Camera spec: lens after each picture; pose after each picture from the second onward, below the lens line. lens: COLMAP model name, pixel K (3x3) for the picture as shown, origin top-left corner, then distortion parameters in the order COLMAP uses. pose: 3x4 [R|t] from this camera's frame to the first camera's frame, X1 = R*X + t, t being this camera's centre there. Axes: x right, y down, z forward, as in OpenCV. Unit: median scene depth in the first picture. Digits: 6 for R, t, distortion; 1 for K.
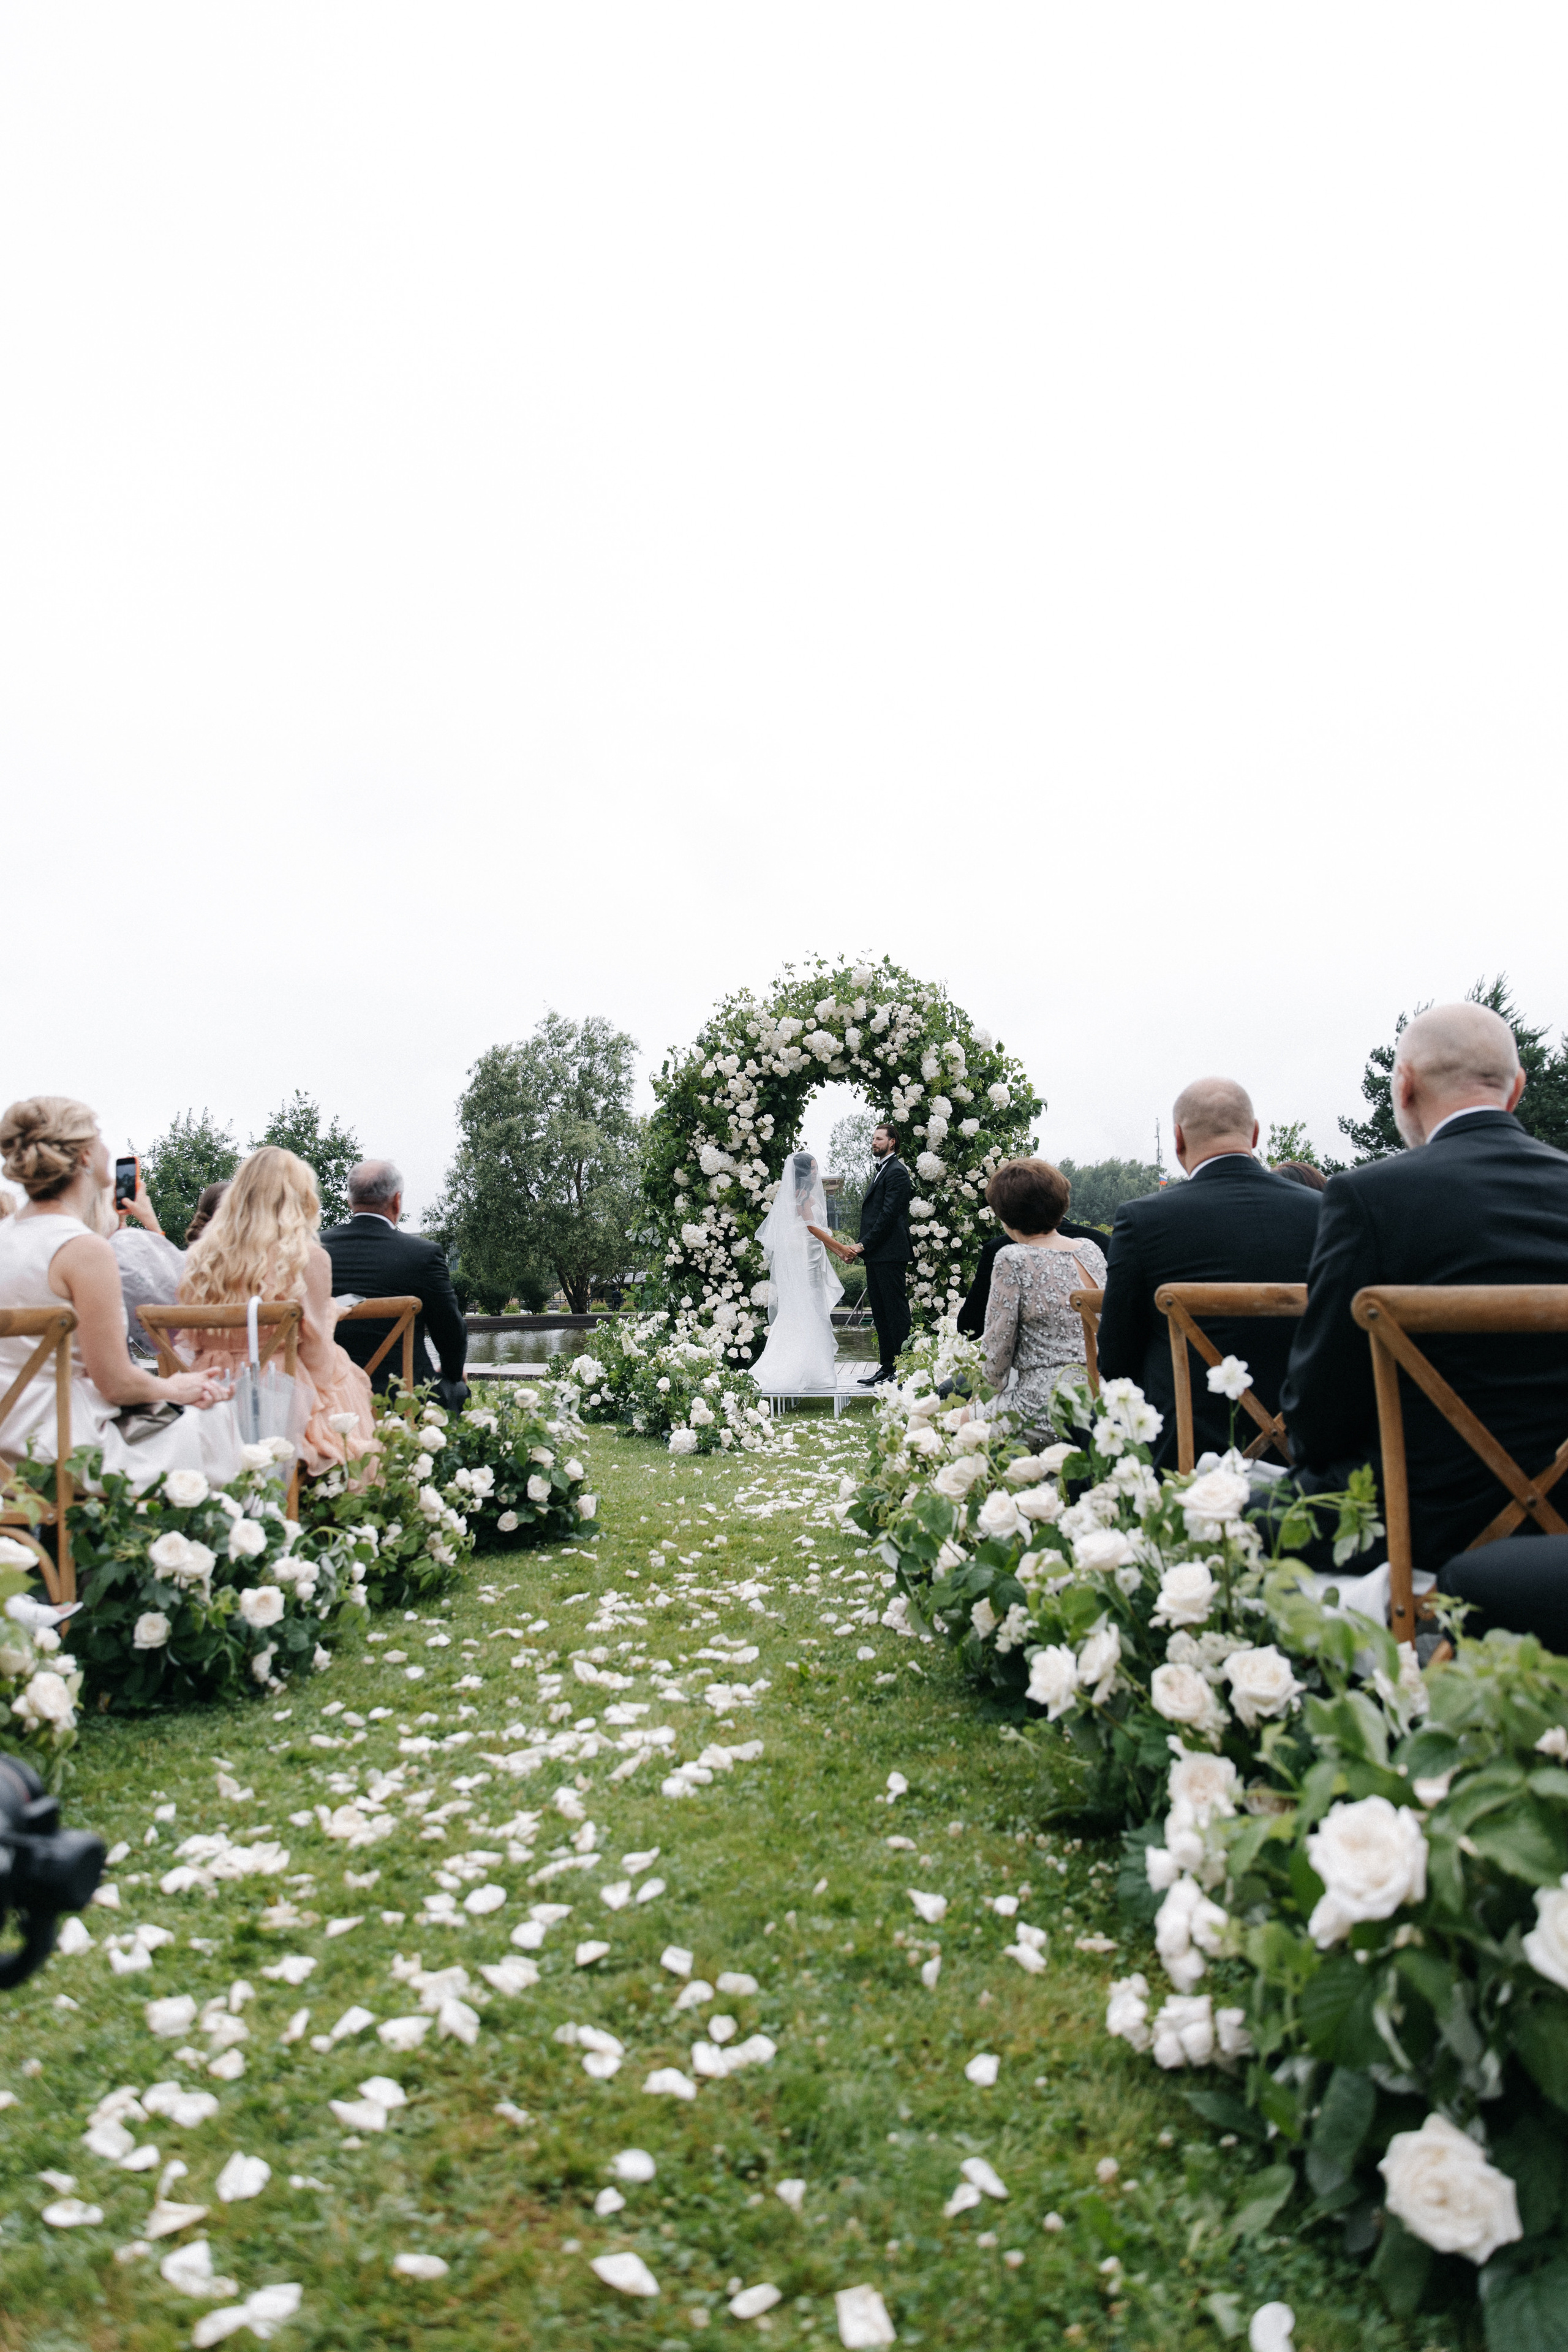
lens RADIAL K [[1532.8, 0, 779.3], [0, 1532.8, 1183.0], [0, 0, 1]] dist [0.012808, -0.006991]
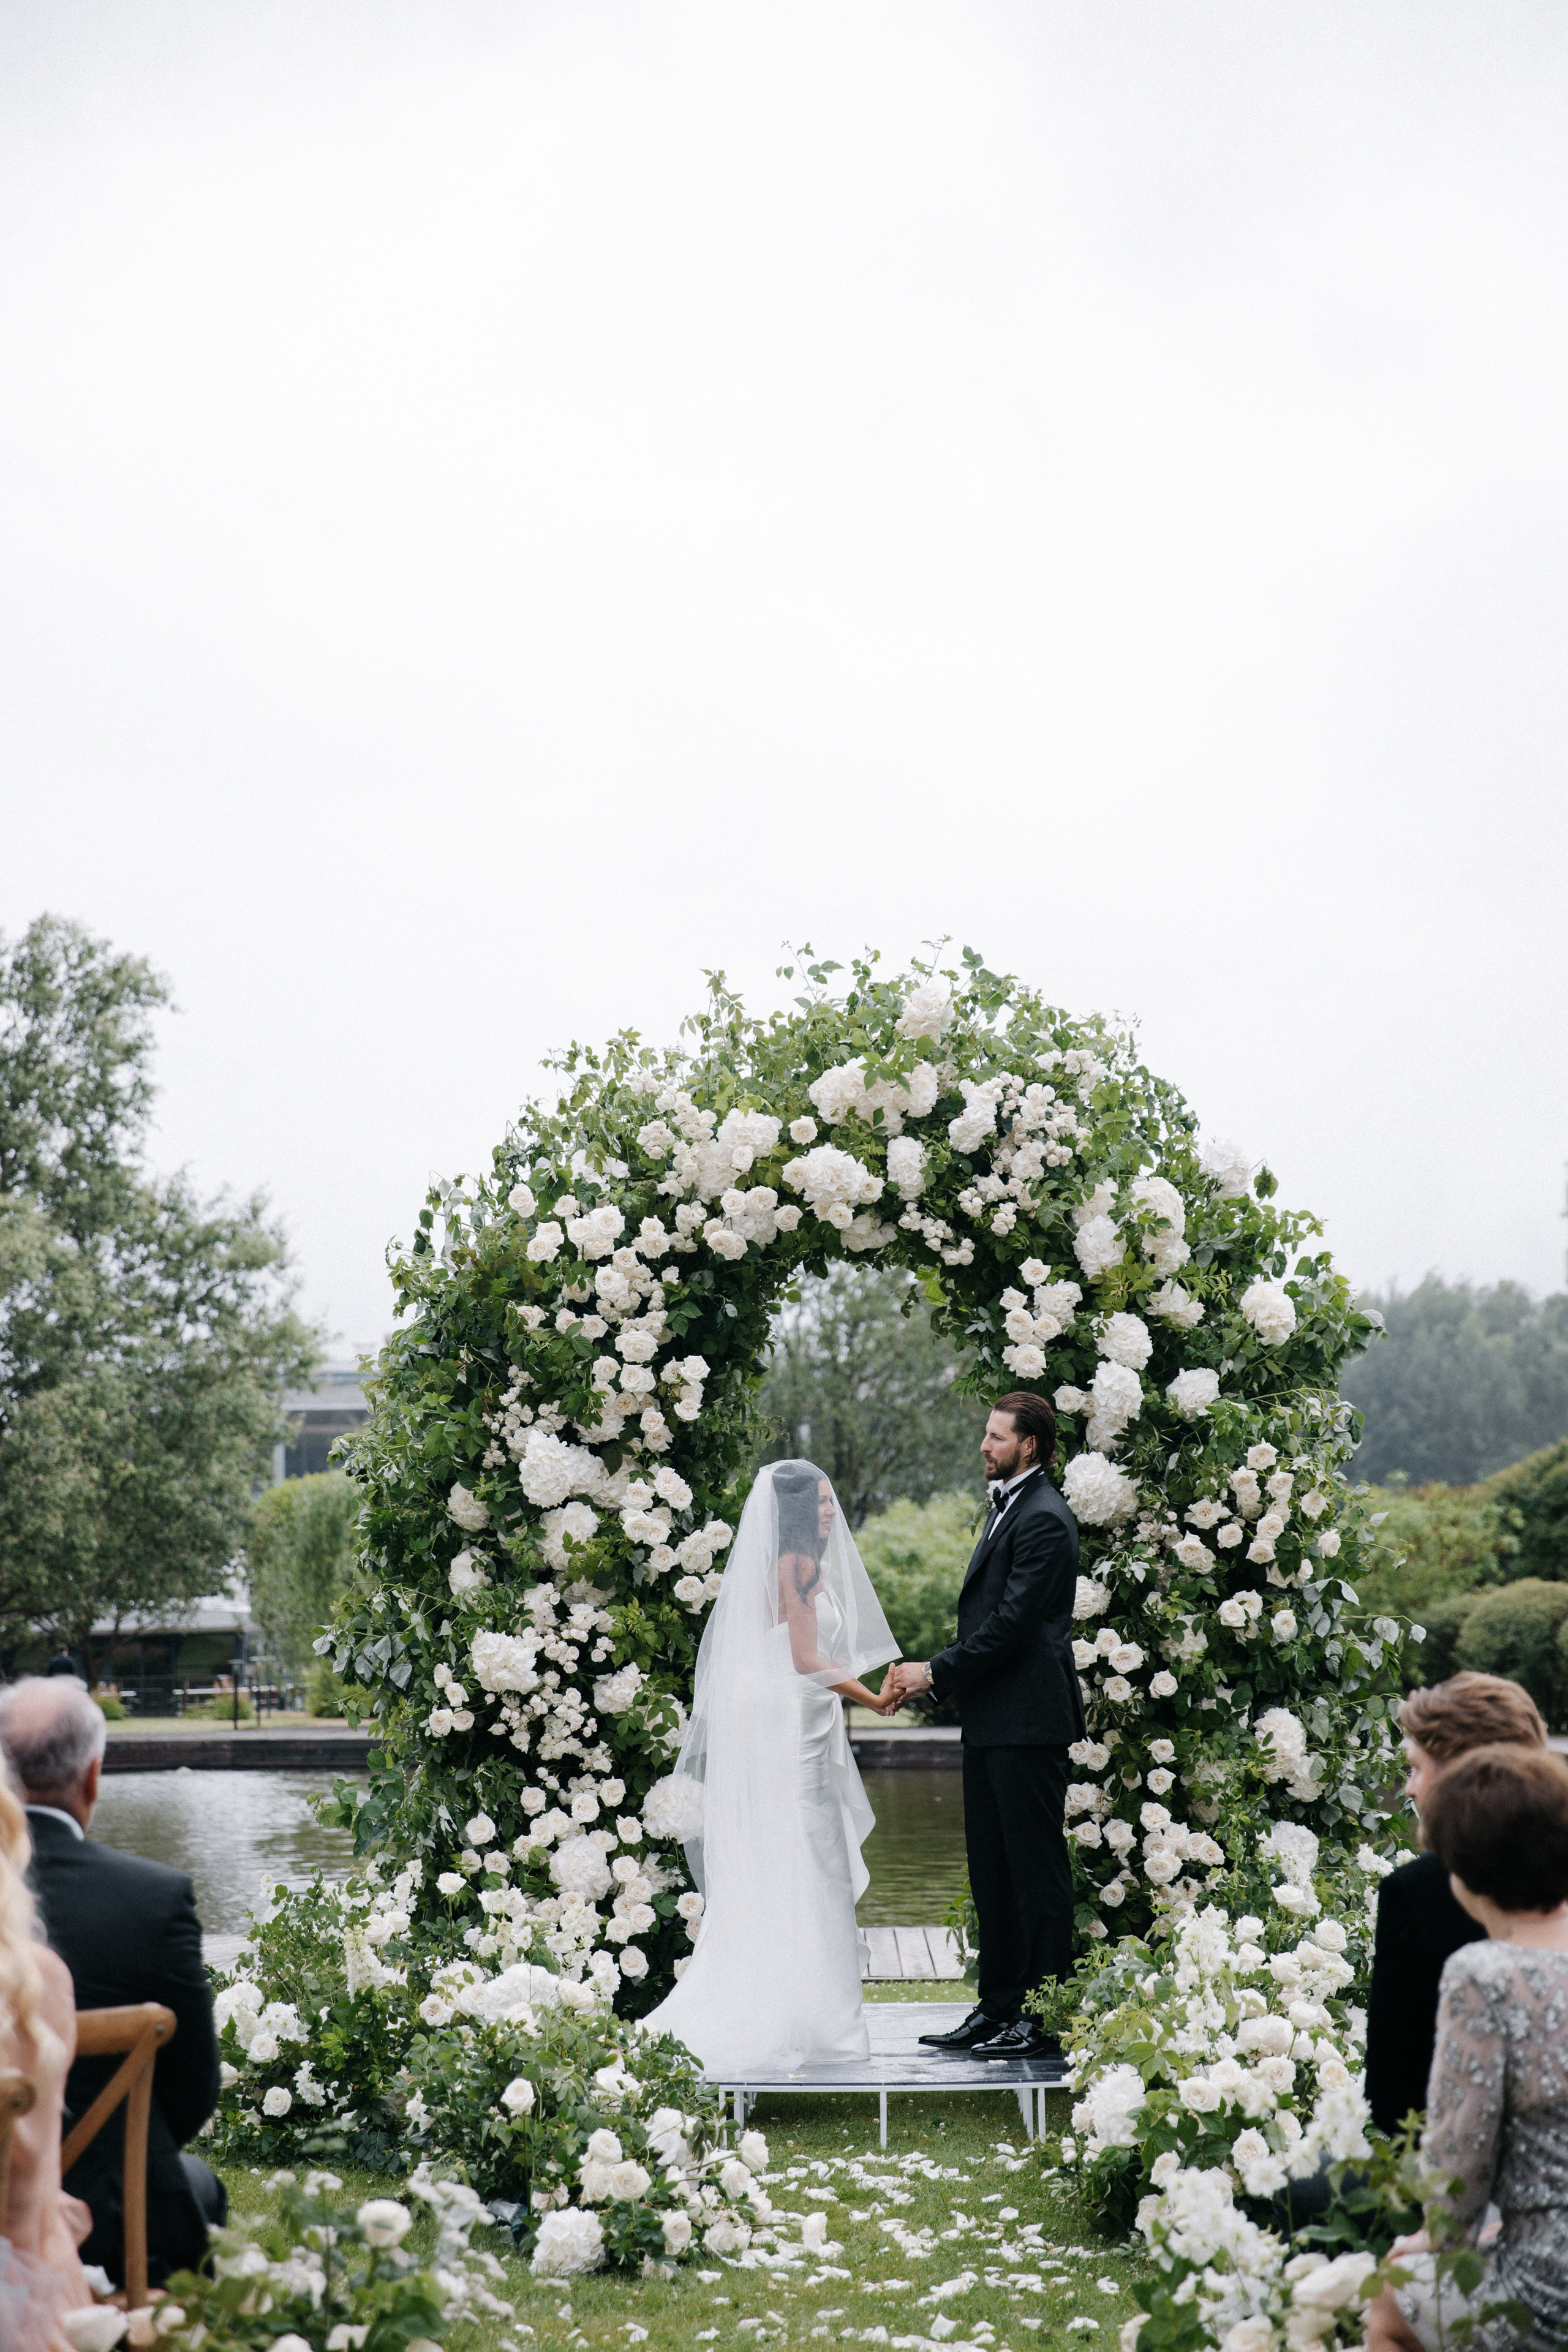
lens RADIAL K [[4328.4, 0, 771.4], [0, 4328.4, 1203.3], [0, 0, 1]] dist [0.209190, 0.000000]
pose [[0.998122, 0.010416, 0.060368, -0.055138], [-0.008655, 0.999531, -0.029358, -0.051126], [-0.060645, 0.028781, 0.997744, -0.124979]]
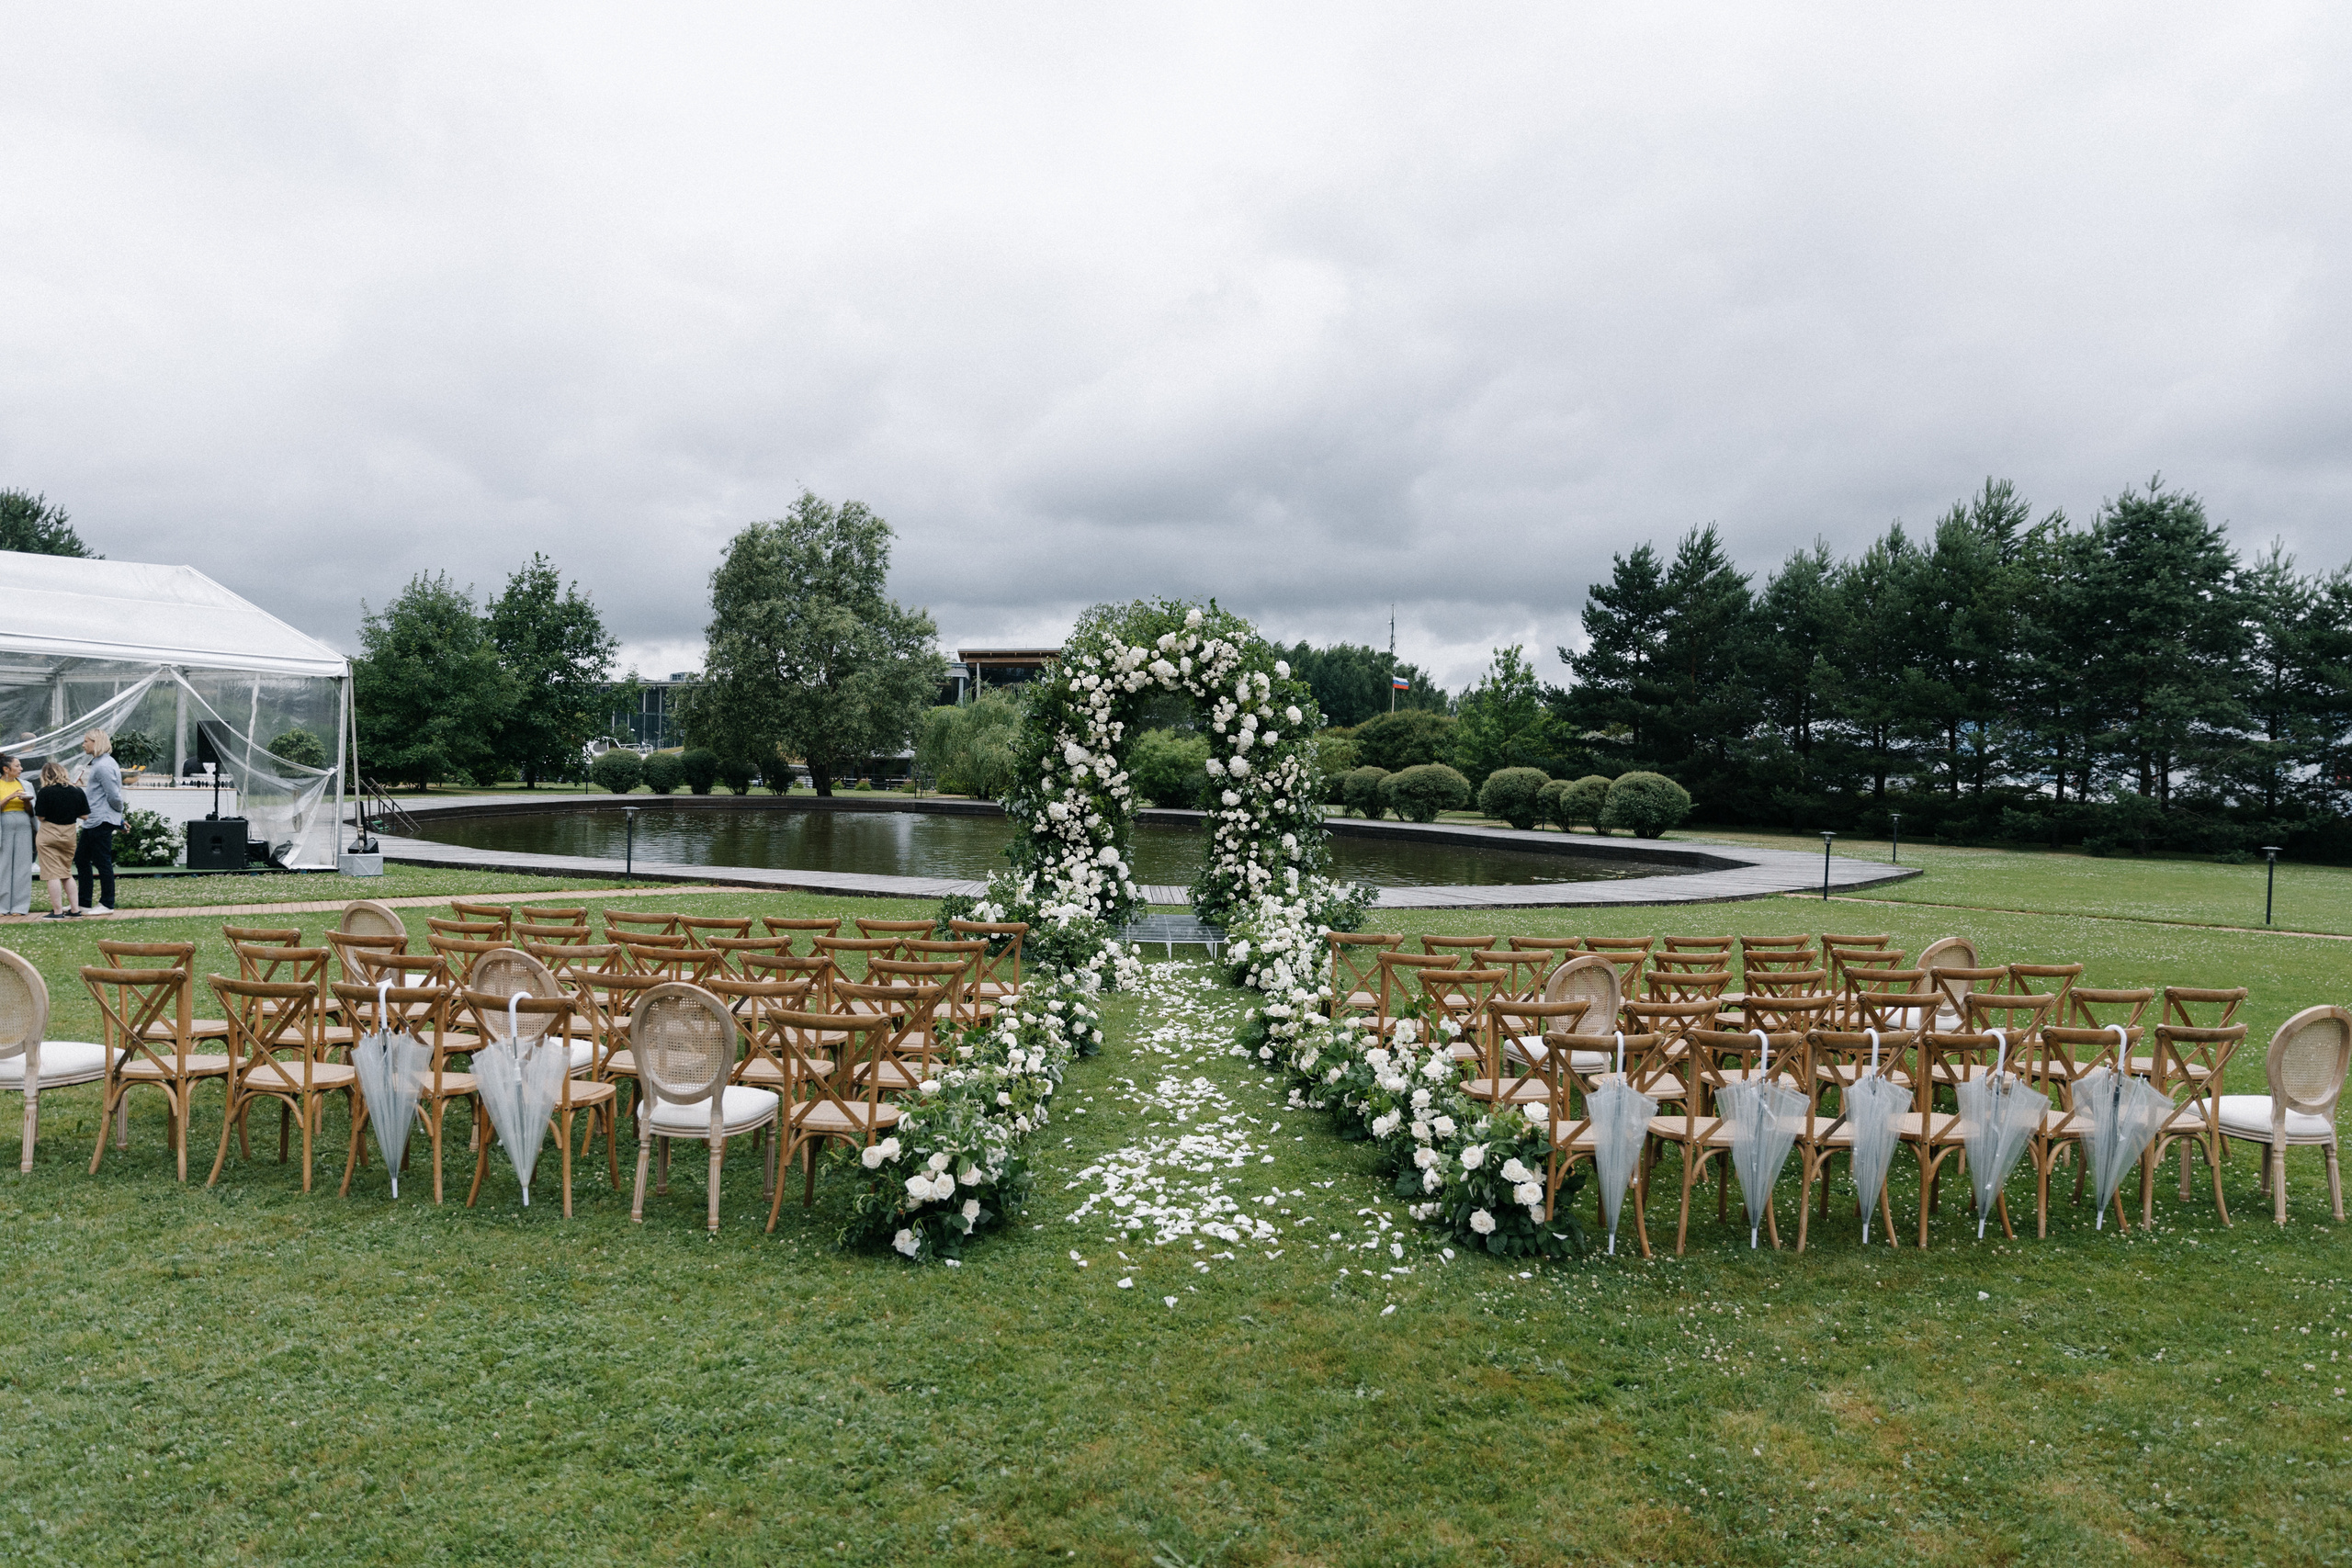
lens RADIAL K [[1599.9, 0, 1175.6], [0, 1599.9, 777.2], [0, 0, 1]] dist [-0.007913, 0.013628]
pose [[0.992575, 0.044319, 0.113270, -0.111632], [-0.053170, 0.995662, 0.076352, -0.103726], [-0.109395, -0.081807, 0.990626, -0.363492]]
